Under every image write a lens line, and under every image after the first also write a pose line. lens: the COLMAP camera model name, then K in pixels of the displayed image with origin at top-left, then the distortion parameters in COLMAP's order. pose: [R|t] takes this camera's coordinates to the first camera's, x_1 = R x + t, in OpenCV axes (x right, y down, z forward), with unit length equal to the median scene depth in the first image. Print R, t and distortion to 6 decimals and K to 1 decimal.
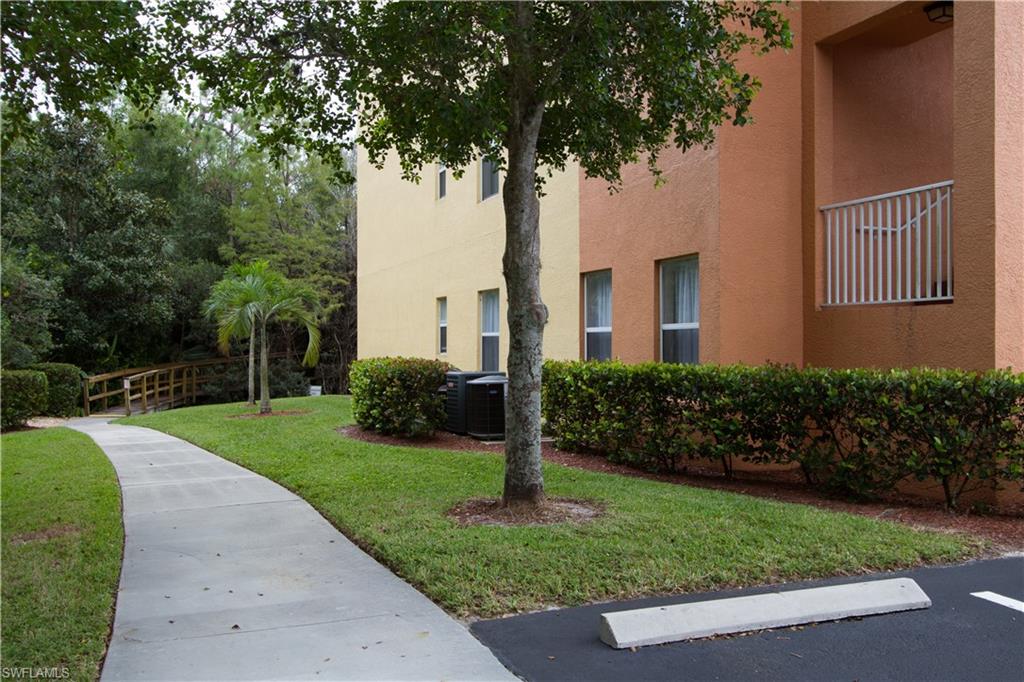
lens RADIAL K [[1004.5, 0, 511.9], [0, 1004.5, 341.7], [0, 0, 1]] dist [0.052648, 0.000000]
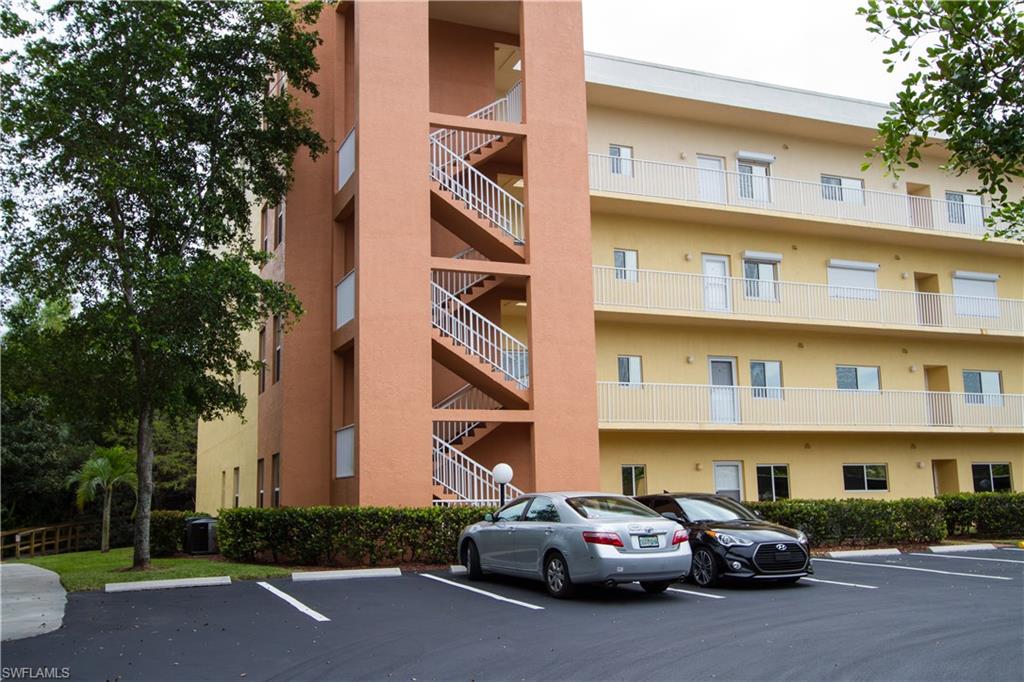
lens RADIAL K [[1004.5, 0, 513.4], [0, 1004.5, 338.6], [0, 0, 1]] dist [0.052648, 0.000000]
pose [[0.998840, -0.009641, 0.047173, 0.201419], [0.017044, 0.987106, -0.159161, 0.005685], [-0.045031, 0.159780, 0.986125, -0.380053]]
